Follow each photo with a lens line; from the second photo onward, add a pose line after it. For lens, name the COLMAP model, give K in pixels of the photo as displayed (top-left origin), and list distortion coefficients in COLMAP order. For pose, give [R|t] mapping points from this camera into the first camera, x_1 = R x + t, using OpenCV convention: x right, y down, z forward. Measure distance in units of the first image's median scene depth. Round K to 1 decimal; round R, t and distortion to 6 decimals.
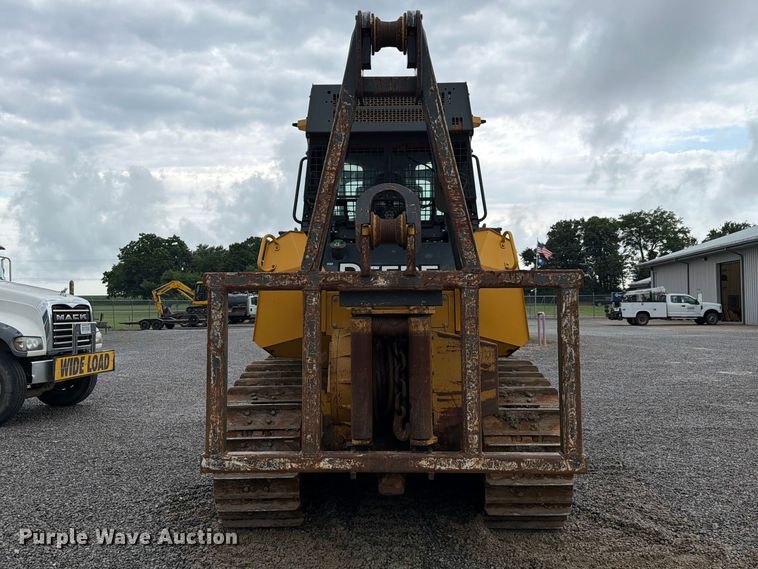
lens RADIAL K [[697.8, 0, 371.8], [0, 697.8, 267.5], [0, 0, 1]] dist [0.046546, 0.000000]
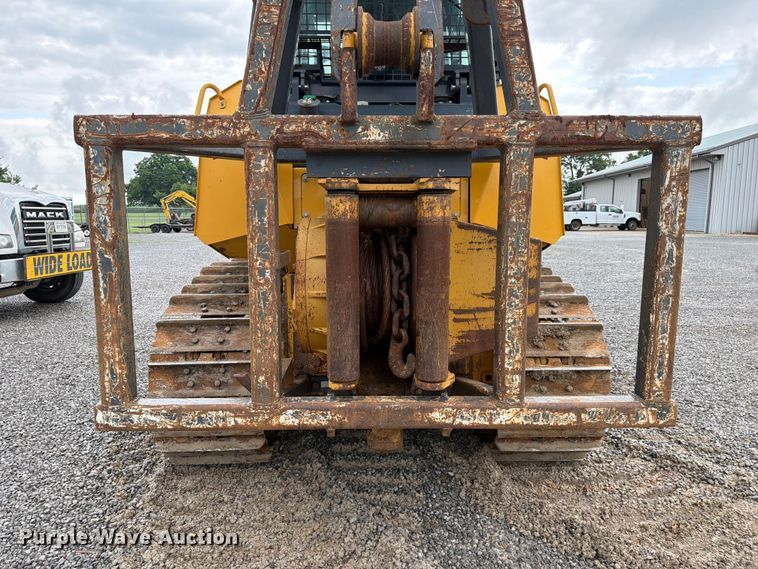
lens RADIAL K [[544.7, 0, 374.4], [0, 544.7, 298.2], [0, 0, 1]] dist [0.079352, -0.096742]
pose [[0.998992, -0.000885, 0.044891, -0.006892], [-0.008151, 0.979620, 0.200695, 0.054017], [-0.044154, -0.200858, 0.978625, 0.423630]]
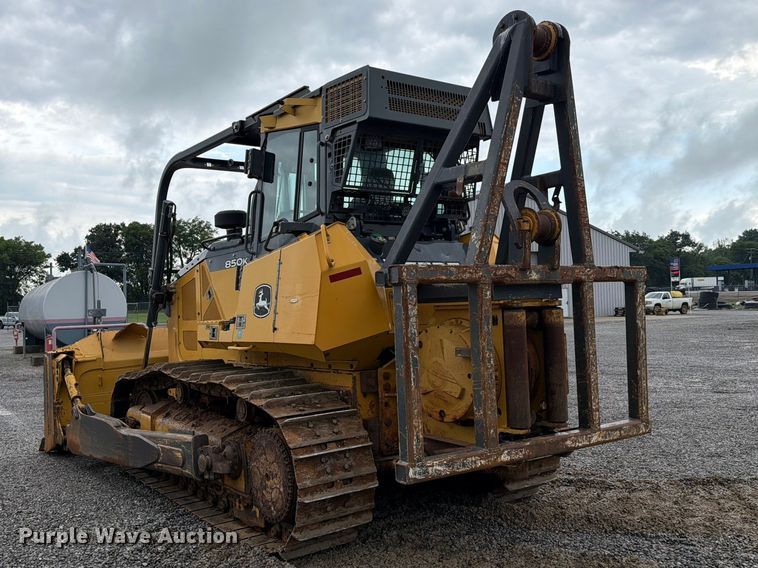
lens RADIAL K [[697.8, 0, 385.9], [0, 697.8, 283.1], [0, 0, 1]] dist [0.046546, 0.000000]
pose [[0.791997, 0.003724, 0.610513, -0.669788], [-0.011649, 0.999892, 0.009013, 0.020681], [-0.610413, -0.014250, 0.791955, 0.256590]]
